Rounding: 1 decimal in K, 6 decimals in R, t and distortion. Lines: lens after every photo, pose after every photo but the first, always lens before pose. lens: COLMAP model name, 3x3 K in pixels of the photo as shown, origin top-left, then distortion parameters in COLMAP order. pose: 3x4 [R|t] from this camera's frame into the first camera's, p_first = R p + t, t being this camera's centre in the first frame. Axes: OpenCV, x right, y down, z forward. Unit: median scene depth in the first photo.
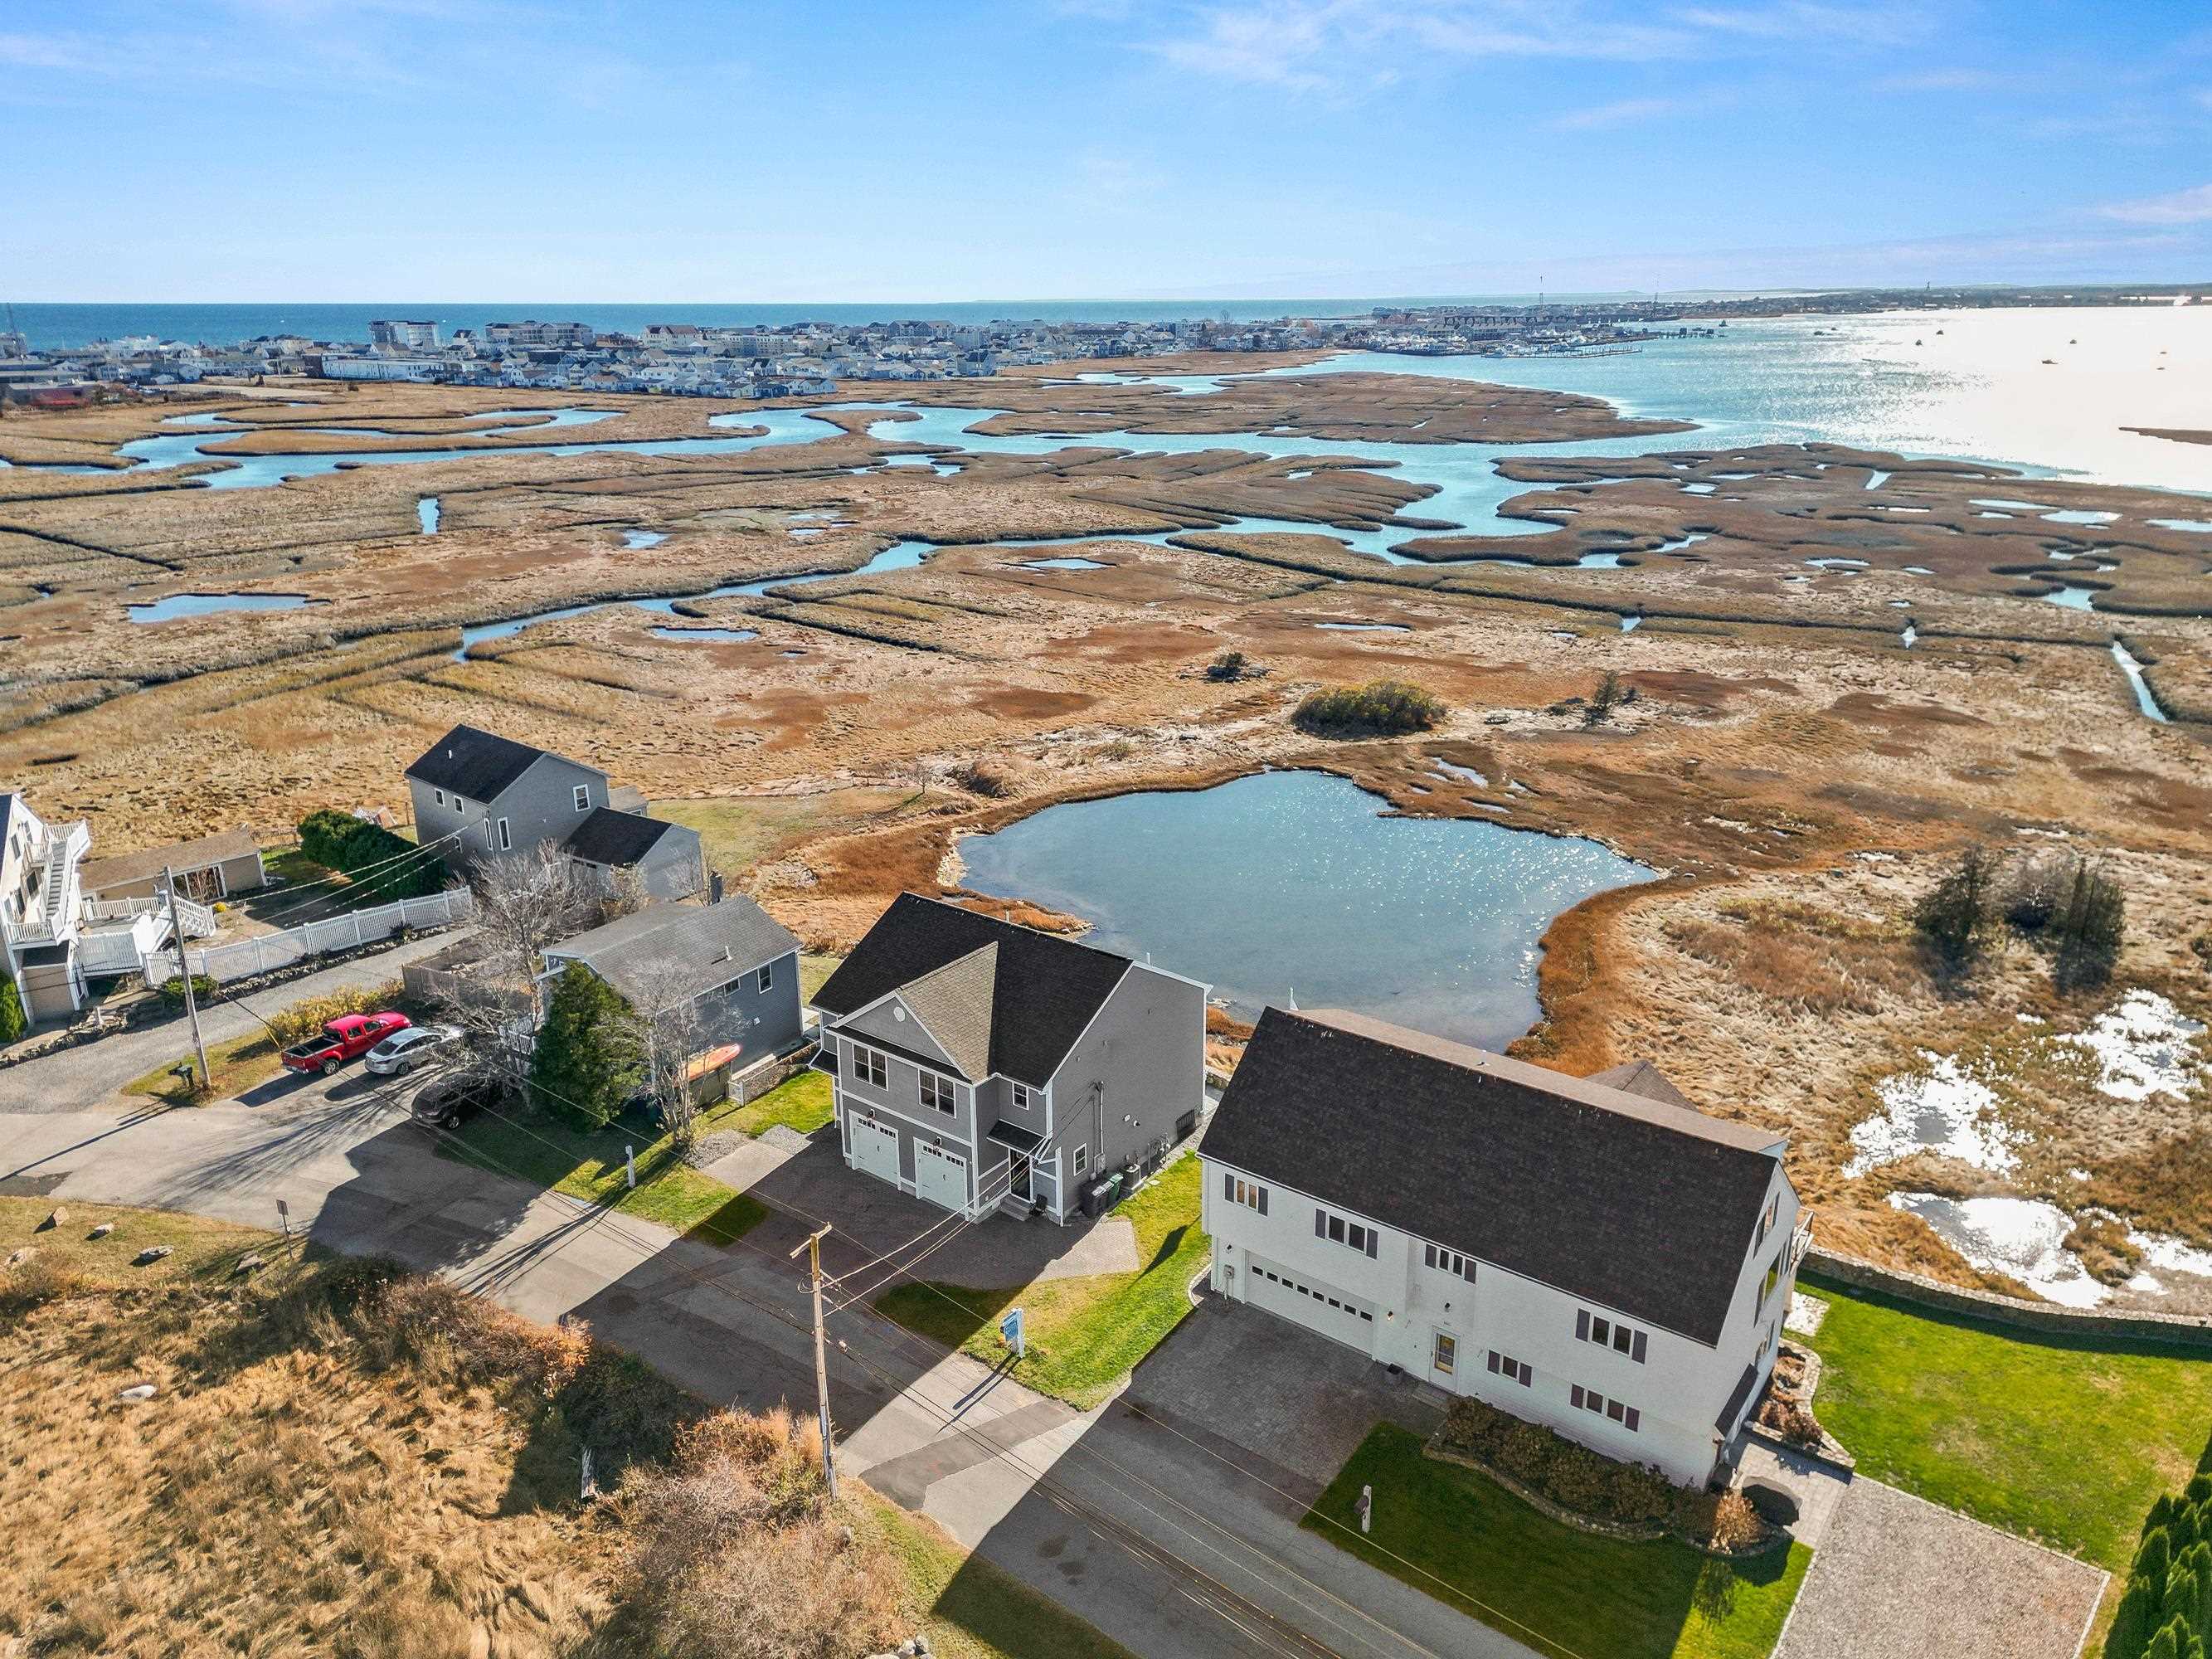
lens RADIAL K [[1536.0, 0, 1108.6], [0, 1536.0, 839.1], [0, 0, 1]] dist [0.082423, -0.083947]
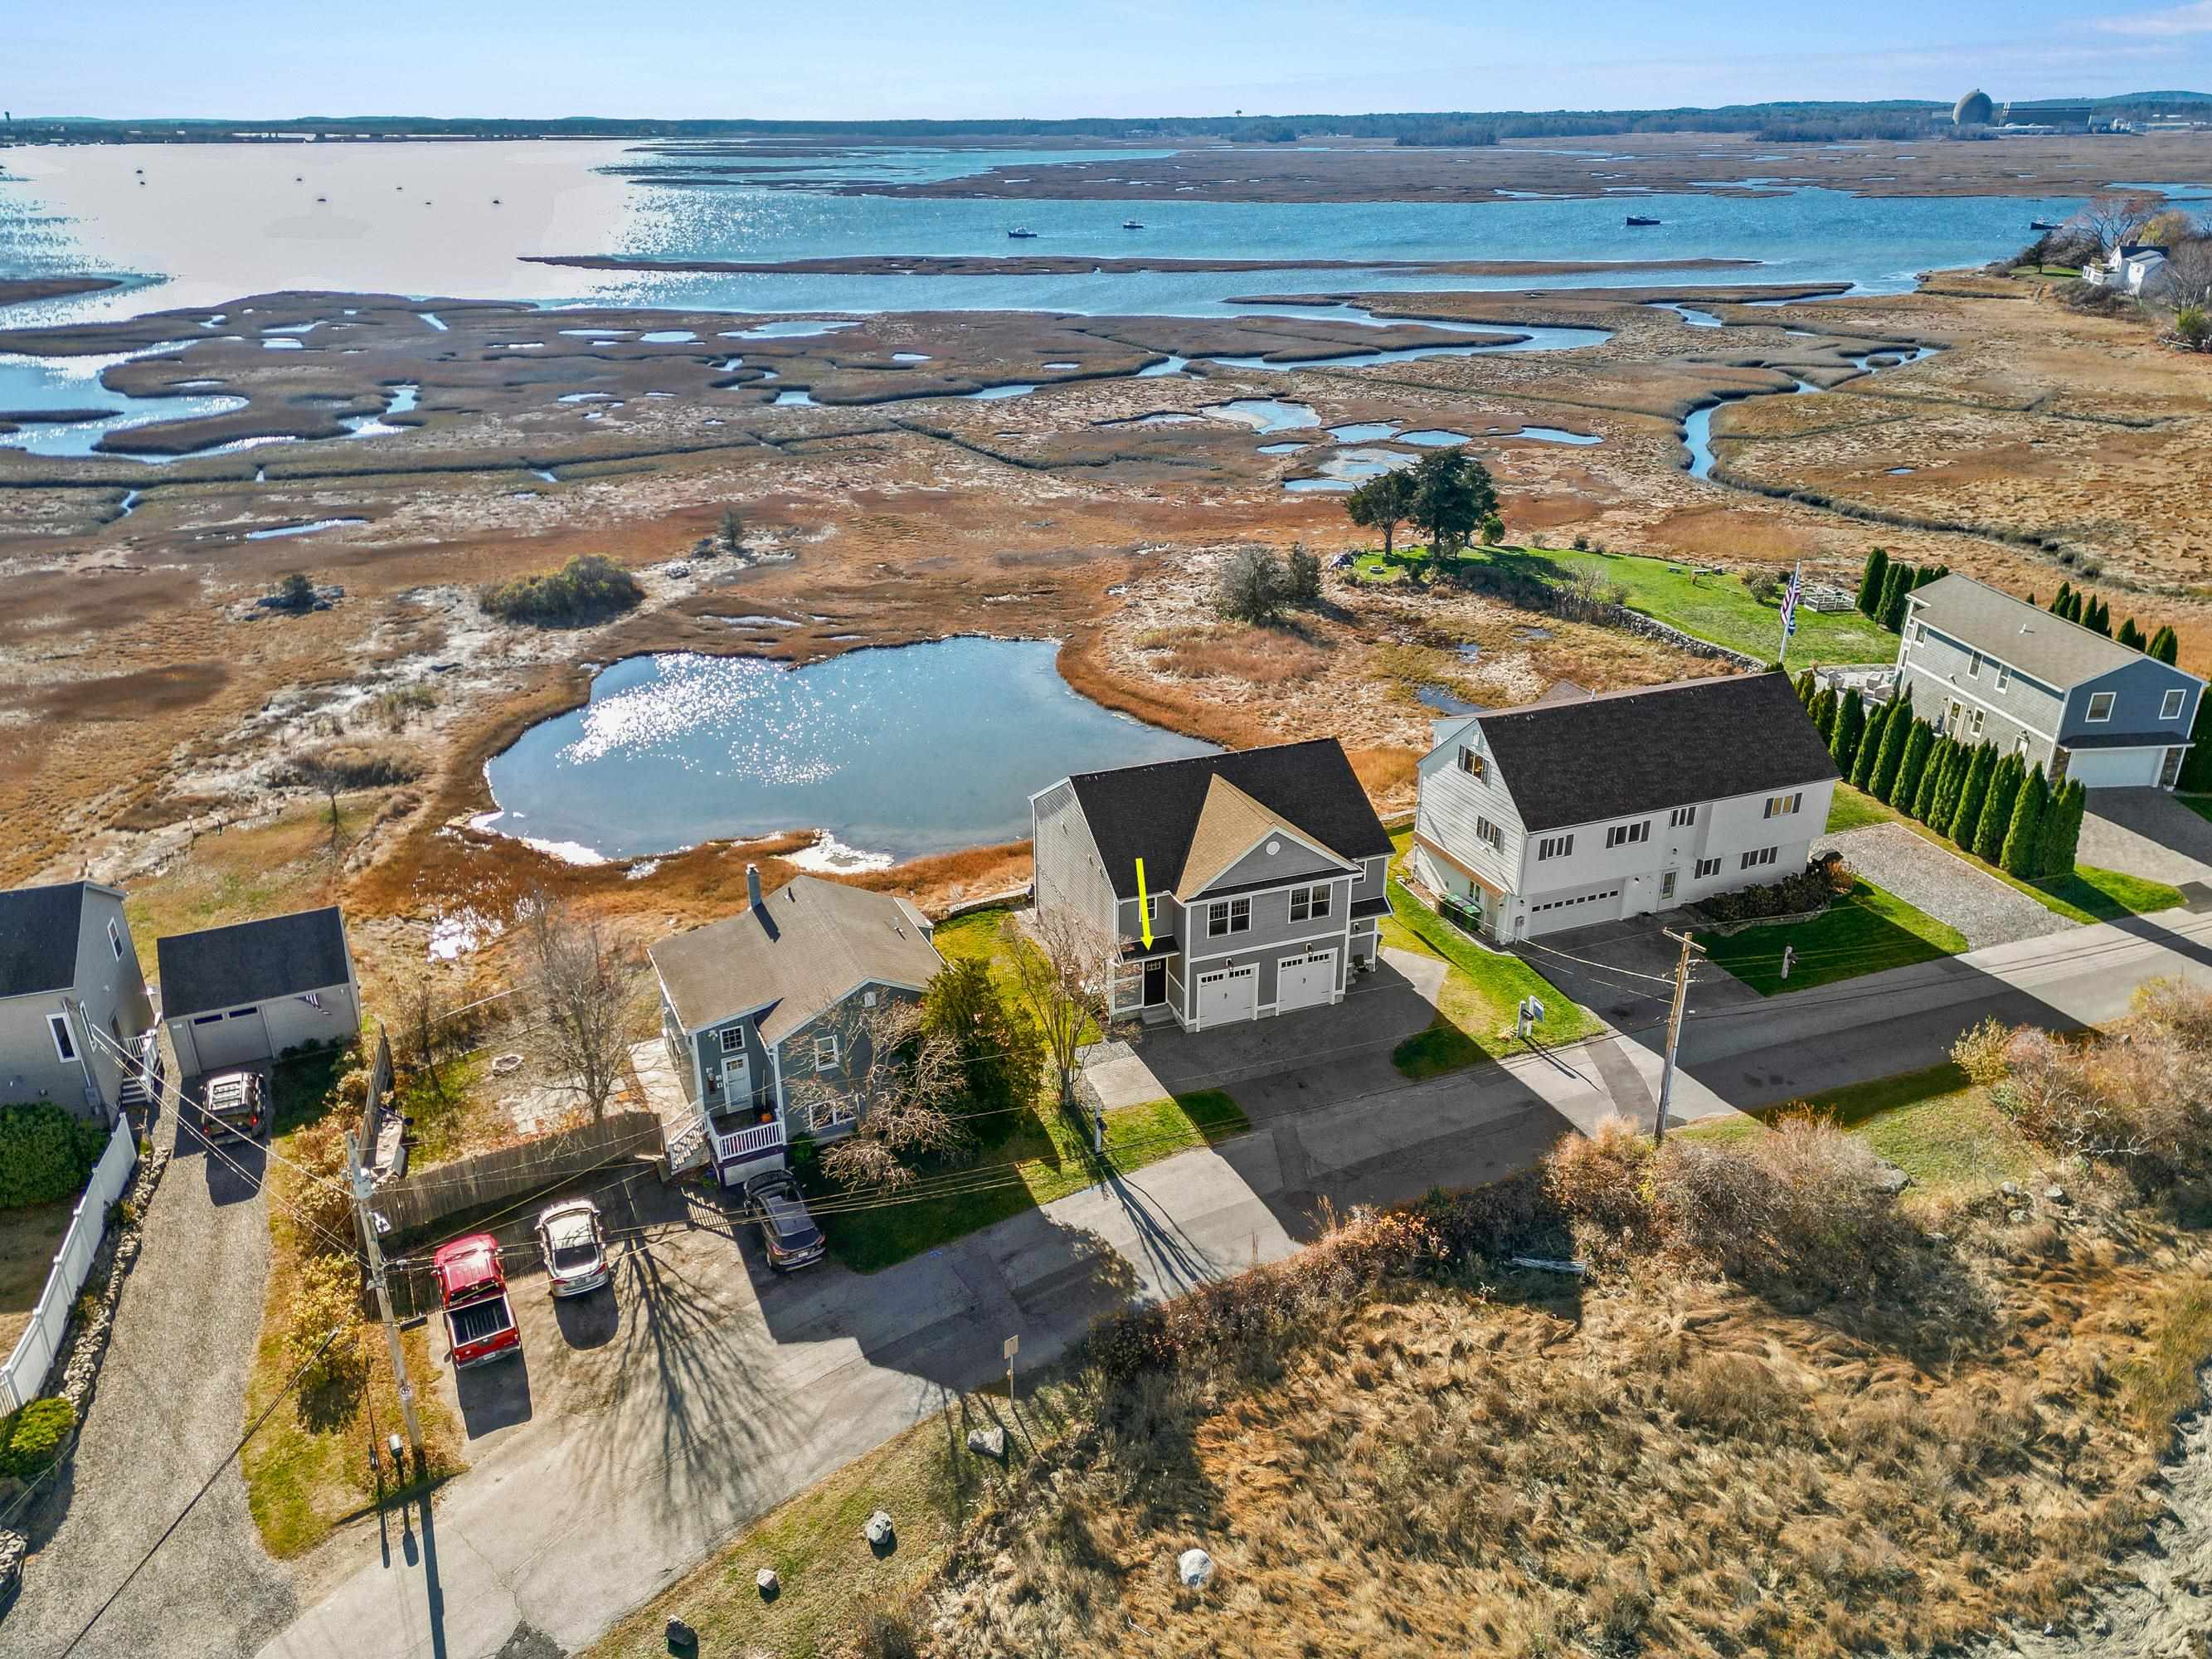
lens RADIAL K [[1536.0, 0, 1108.6], [0, 1536.0, 839.1], [0, 0, 1]] dist [0.082423, -0.083947]
pose [[0.530279, -0.349797, 0.772300, -0.824578], [0.279683, 0.932102, 0.230138, -0.134153], [-0.800363, 0.093962, 0.592106, 0.392082]]
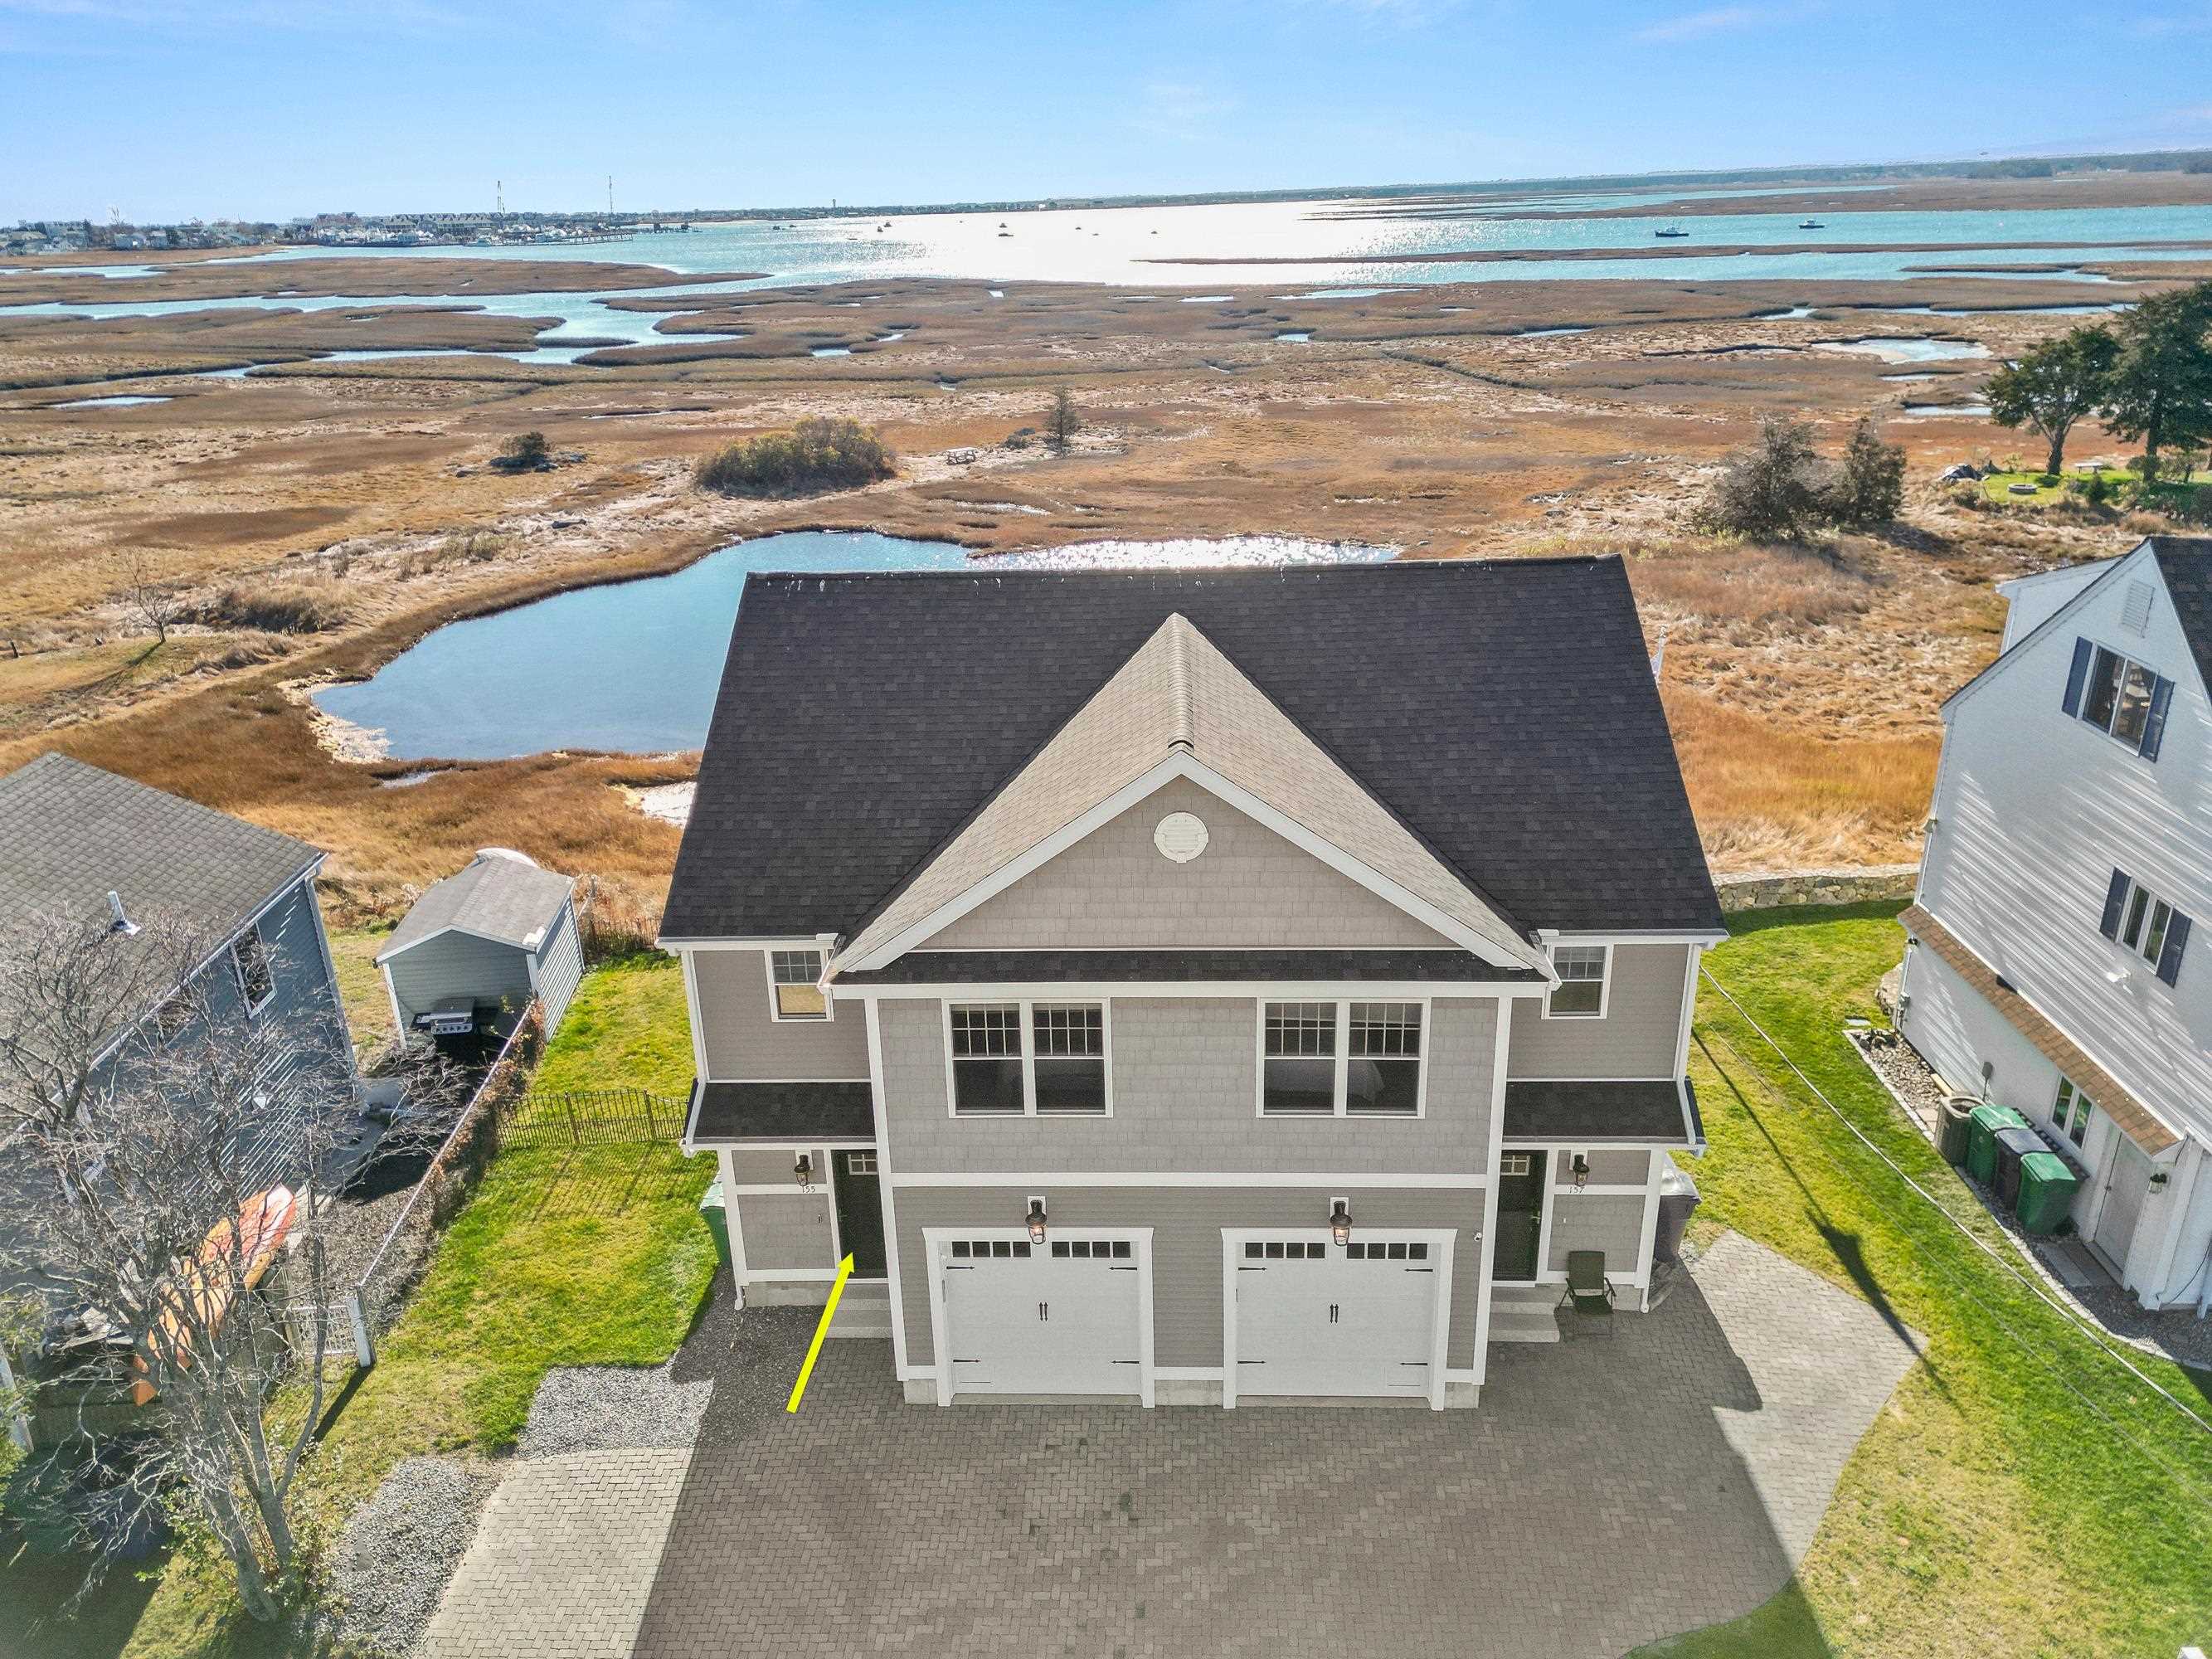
lens RADIAL K [[1536.0, 0, 1108.6], [0, 1536.0, 839.1], [0, 0, 1]] dist [0.082423, -0.083947]
pose [[0.816727, -0.236412, 0.526371, -0.245783], [0.210219, 0.971432, 0.110126, 0.066359], [-0.537368, 0.020710, 0.843093, 0.636080]]
